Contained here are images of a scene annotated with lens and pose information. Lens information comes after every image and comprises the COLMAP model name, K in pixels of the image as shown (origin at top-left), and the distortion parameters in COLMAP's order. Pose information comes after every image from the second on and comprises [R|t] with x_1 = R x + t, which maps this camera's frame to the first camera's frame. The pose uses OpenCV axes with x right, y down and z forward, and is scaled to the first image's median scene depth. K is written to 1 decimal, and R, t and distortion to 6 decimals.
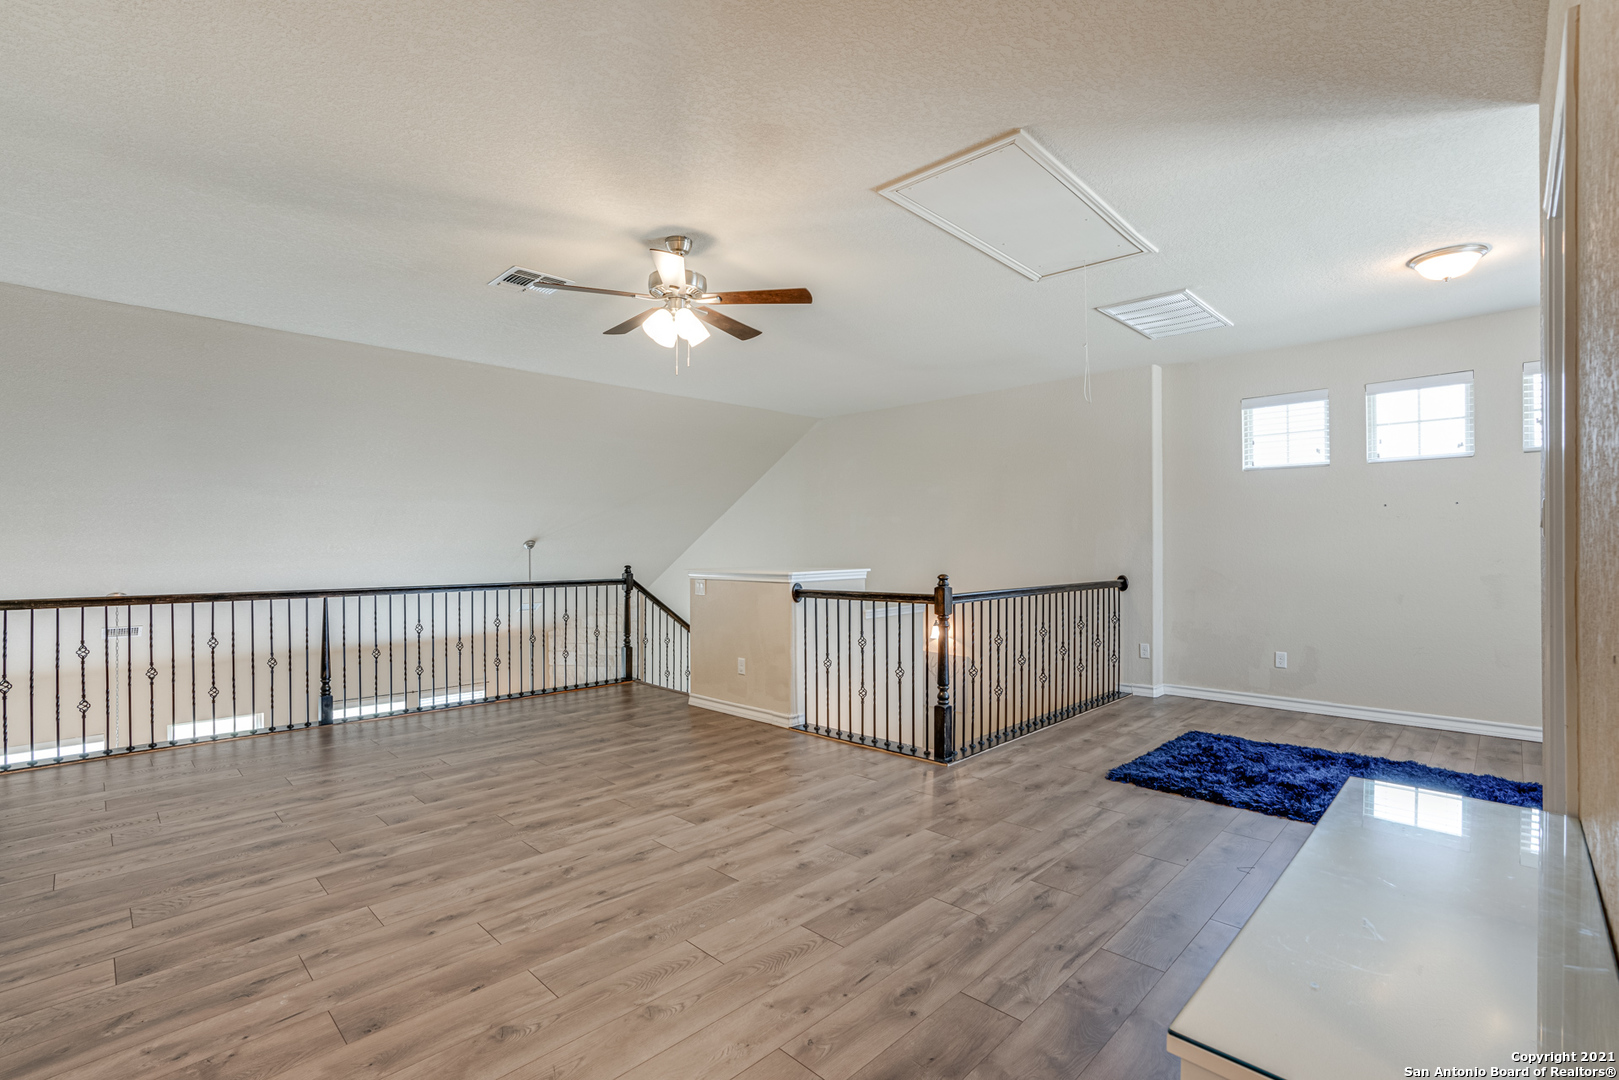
lens RADIAL K [[746.7, 0, 814.0], [0, 746.7, 540.8], [0, 0, 1]] dist [-0.042511, 0.016252]
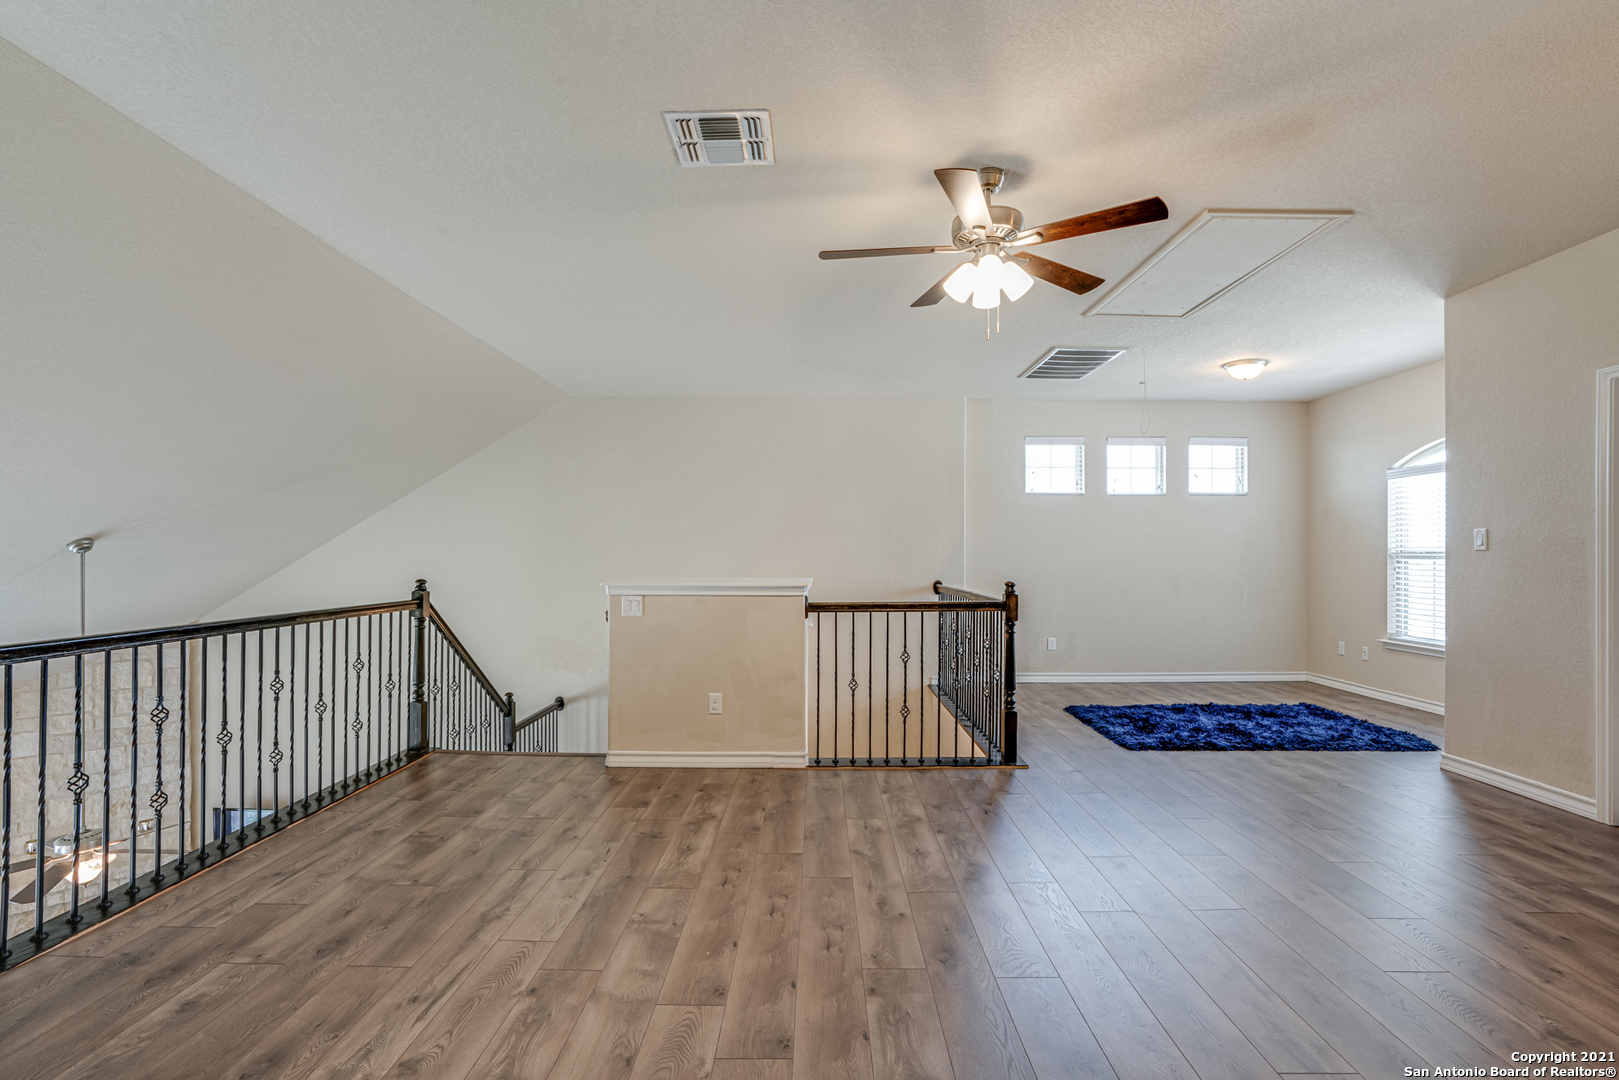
lens RADIAL K [[746.7, 0, 813.1], [0, 746.7, 550.0], [0, 0, 1]] dist [-0.042511, 0.016252]
pose [[0.719670, 0.008855, 0.694259, -0.681184], [-0.010406, 0.999944, -0.001967, 0.006970], [-0.694238, -0.005809, 0.719722, 0.427347]]
